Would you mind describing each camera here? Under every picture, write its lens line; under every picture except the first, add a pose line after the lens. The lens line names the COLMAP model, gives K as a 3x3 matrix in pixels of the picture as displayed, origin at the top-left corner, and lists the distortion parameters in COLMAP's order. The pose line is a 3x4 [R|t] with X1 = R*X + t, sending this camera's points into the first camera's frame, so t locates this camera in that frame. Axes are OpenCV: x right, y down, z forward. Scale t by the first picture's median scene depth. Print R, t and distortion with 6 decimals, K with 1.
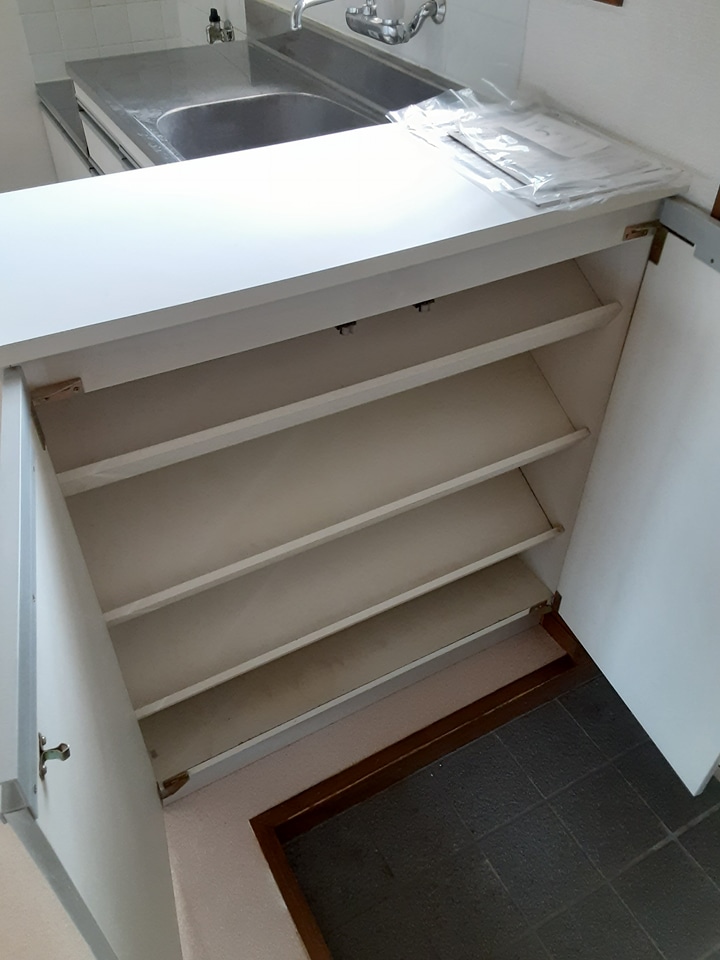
lens RADIAL K [[763.7, 0, 342.8], [0, 763.7, 478.4], [0, 0, 1]] dist [-0.001933, -0.004458]
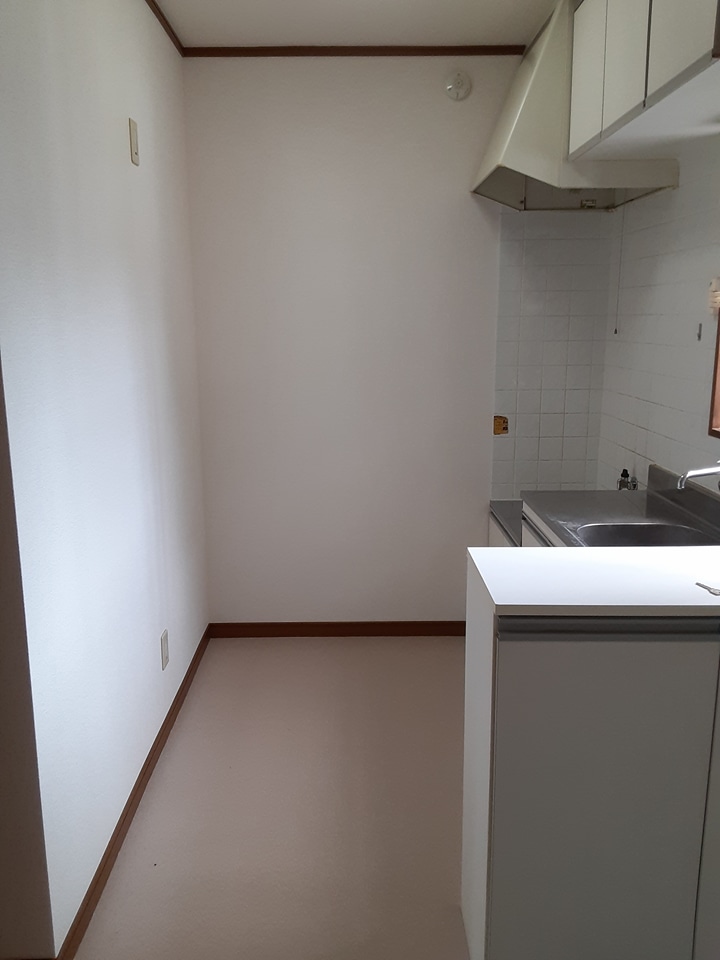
lens RADIAL K [[763.7, 0, 342.8], [0, 763.7, 478.4], [0, 0, 1]] dist [-0.001933, -0.004458]
pose [[0.880019, 0.097795, -0.464760, 0.039151], [-0.316552, 0.850294, -0.420469, 0.207050], [0.354063, 0.517142, 0.779233, -0.361139]]
